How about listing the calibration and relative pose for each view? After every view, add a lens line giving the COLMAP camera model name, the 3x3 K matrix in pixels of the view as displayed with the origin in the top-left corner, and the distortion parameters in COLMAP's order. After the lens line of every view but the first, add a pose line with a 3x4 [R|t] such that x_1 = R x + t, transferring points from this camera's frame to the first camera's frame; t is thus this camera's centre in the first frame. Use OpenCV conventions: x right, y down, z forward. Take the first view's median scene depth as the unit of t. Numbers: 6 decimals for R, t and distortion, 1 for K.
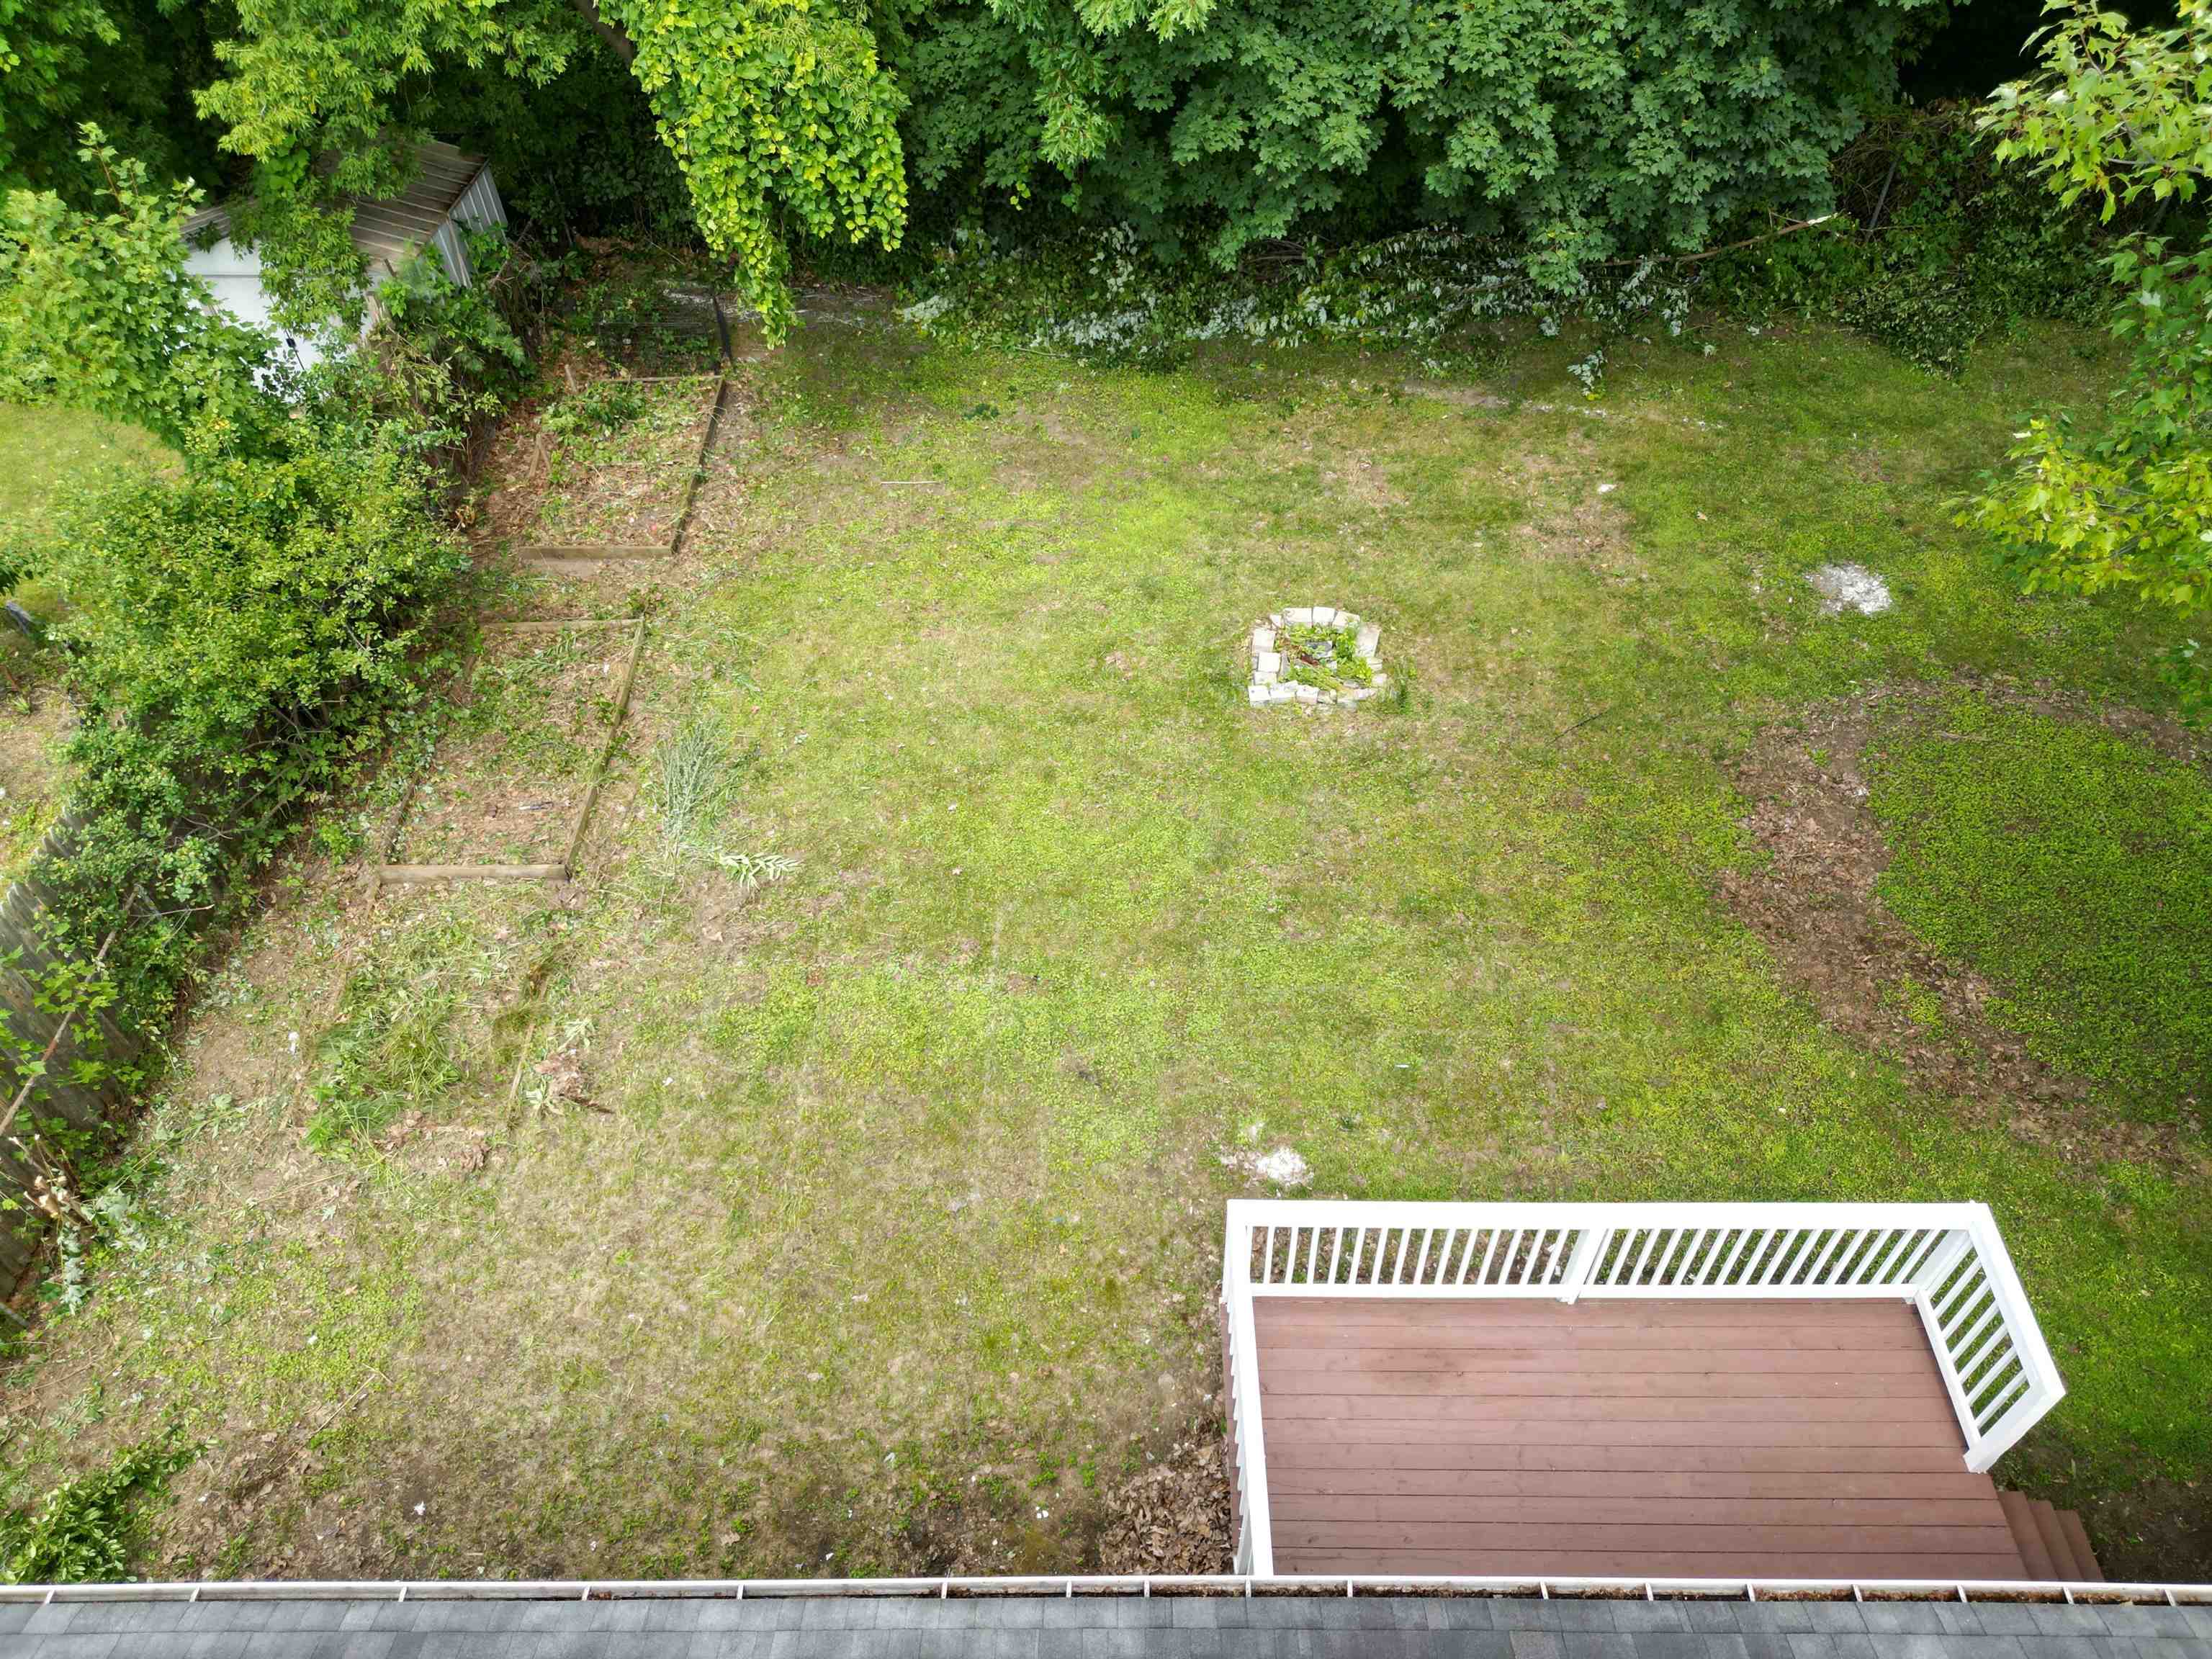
lens RADIAL K [[1553.8, 0, 1106.0], [0, 1553.8, 829.5], [0, 0, 1]] dist [0.042247, -0.000825]
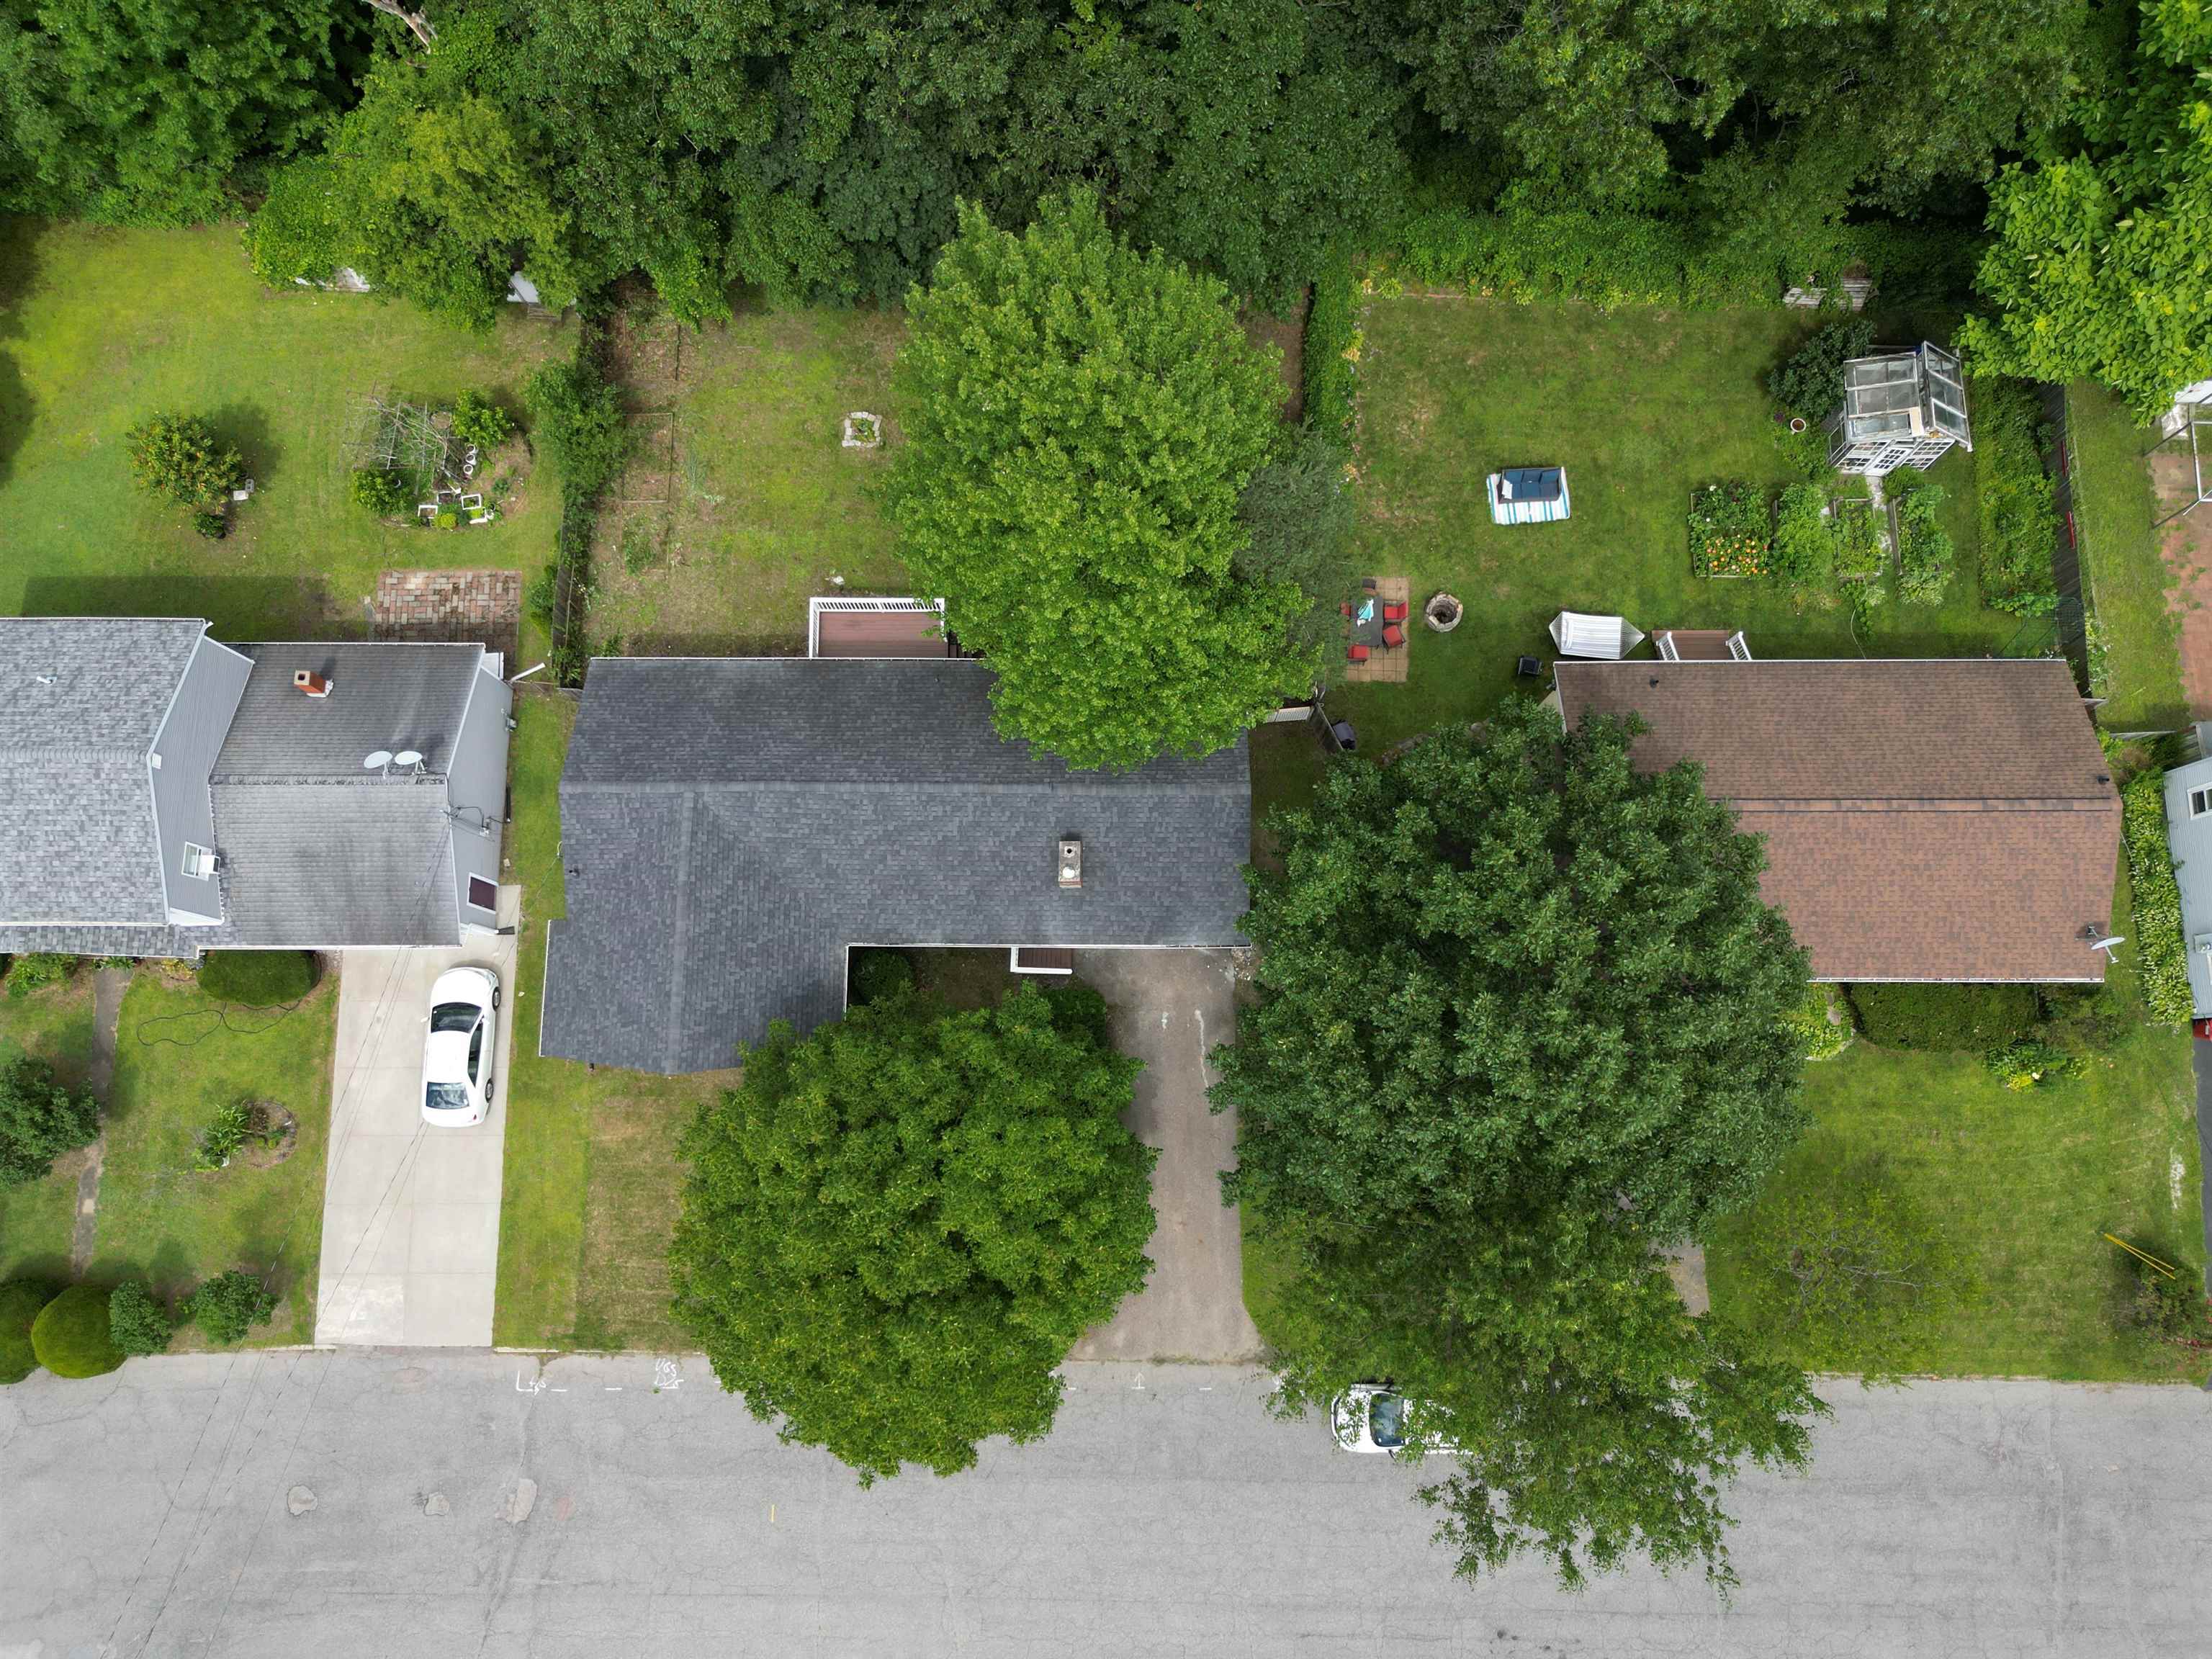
lens RADIAL K [[1553.8, 0, 1106.0], [0, 1553.8, 829.5], [0, 0, 1]] dist [0.042247, -0.000825]
pose [[0.999967, -0.004087, 0.007019, 0.803730], [-0.000122, 0.856576, 0.516021, -1.416117], [-0.008121, -0.516004, 0.856547, -3.091234]]
